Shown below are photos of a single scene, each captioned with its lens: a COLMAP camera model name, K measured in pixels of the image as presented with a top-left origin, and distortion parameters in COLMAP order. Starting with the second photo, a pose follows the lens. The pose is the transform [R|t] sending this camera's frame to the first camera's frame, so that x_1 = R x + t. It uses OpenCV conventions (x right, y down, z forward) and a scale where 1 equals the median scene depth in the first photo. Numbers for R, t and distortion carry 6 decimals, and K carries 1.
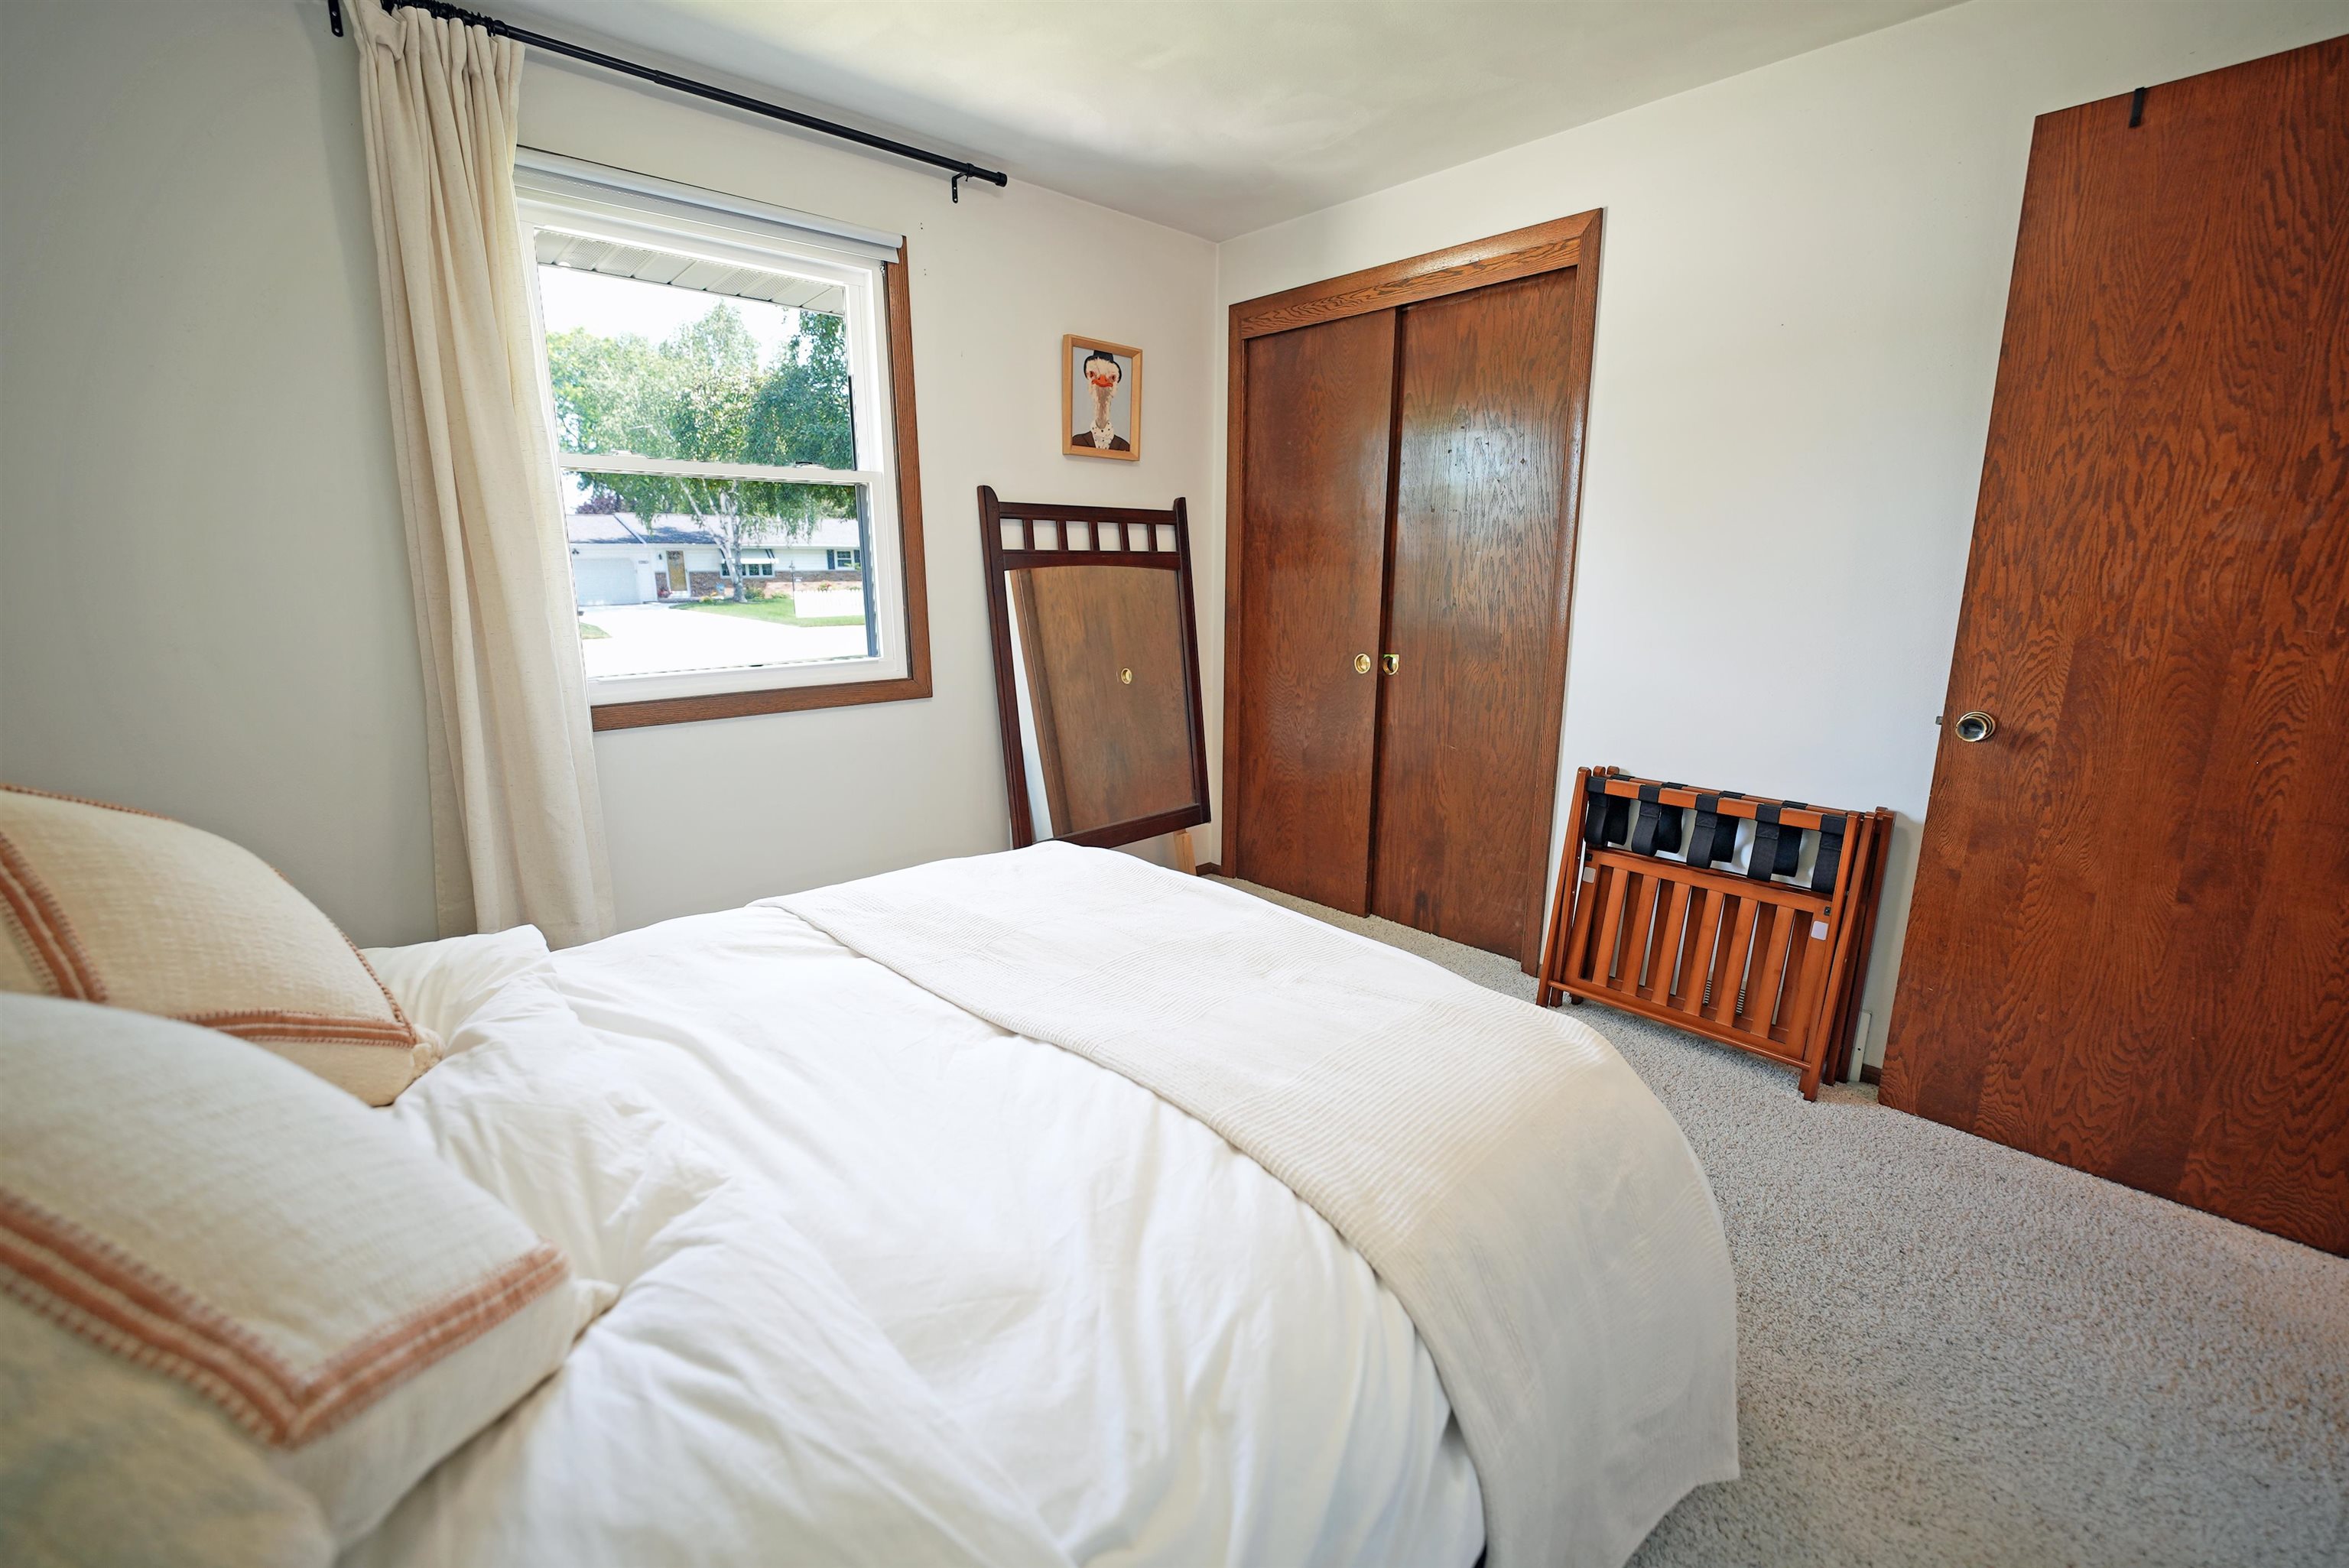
lens RADIAL K [[965.6, 0, 1162.6], [0, 965.6, 780.5], [0, 0, 1]] dist [-0.011053, -0.000518]
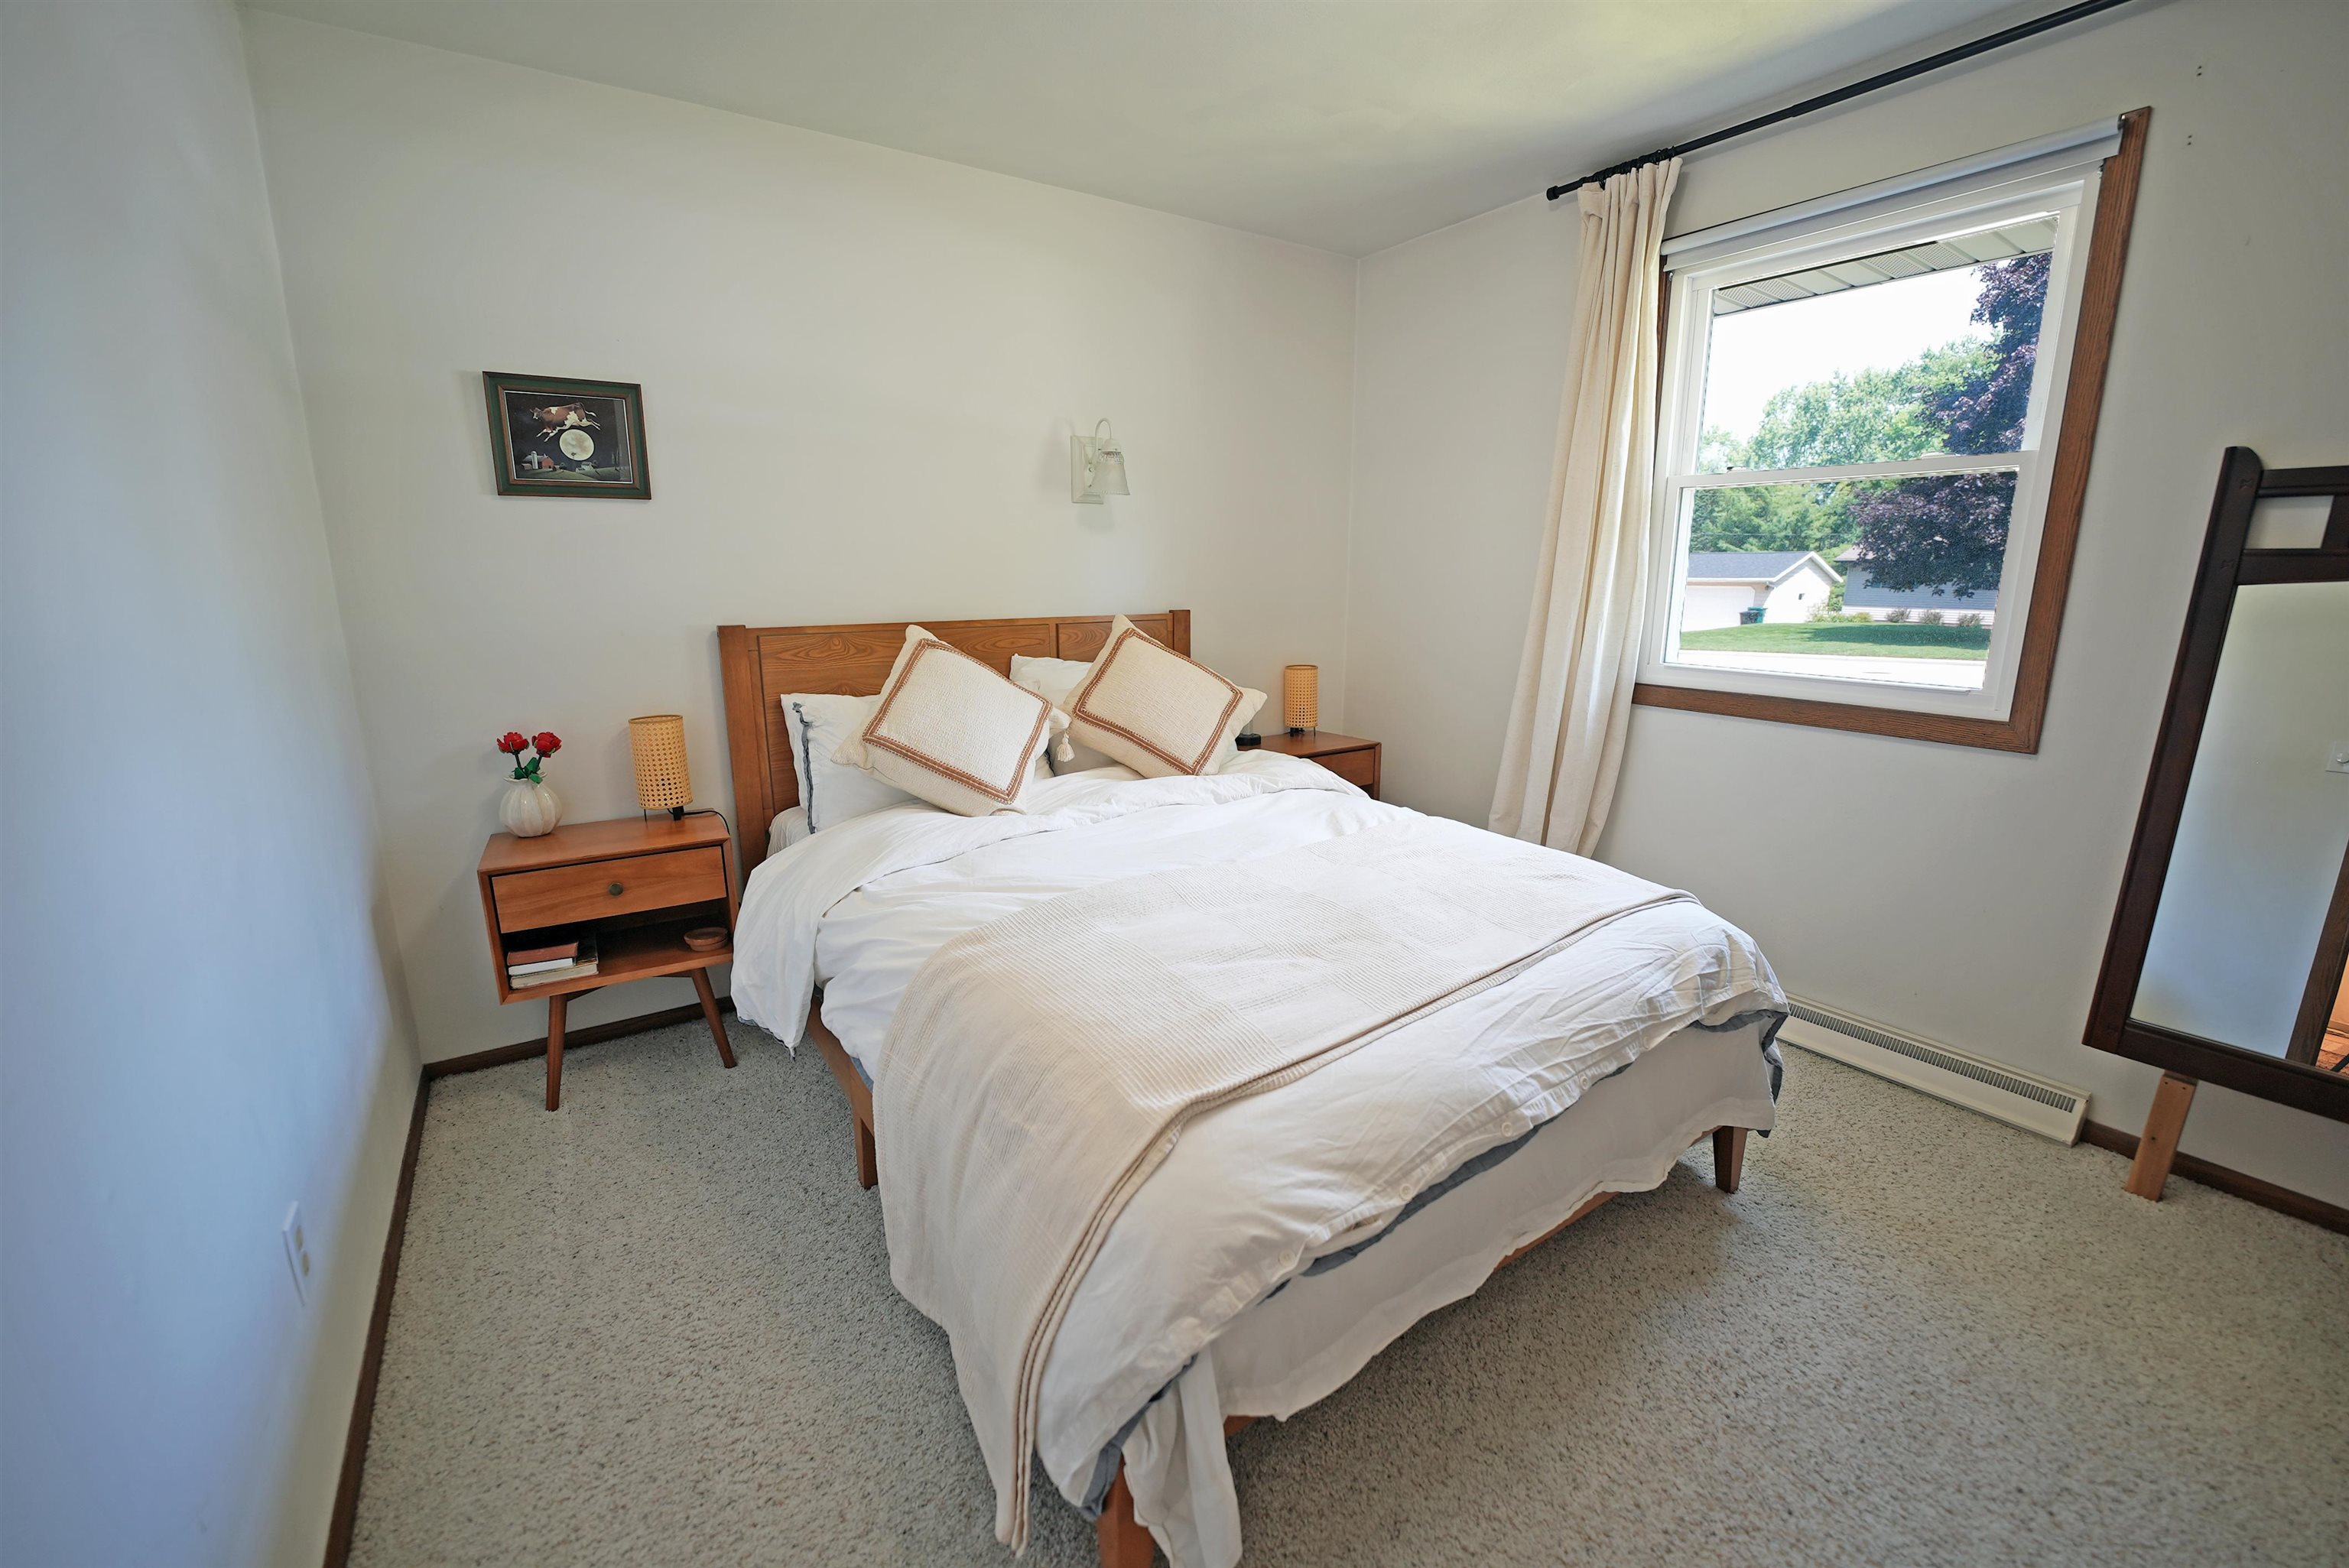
lens RADIAL K [[965.6, 0, 1176.4], [0, 965.6, 789.5], [0, 0, 1]] dist [-0.011053, -0.000518]
pose [[-0.157677, 0.224044, -0.961739, 0.553166], [-0.216829, 0.942299, 0.255065, -0.104118], [0.963392, 0.248751, -0.099999, 0.451042]]
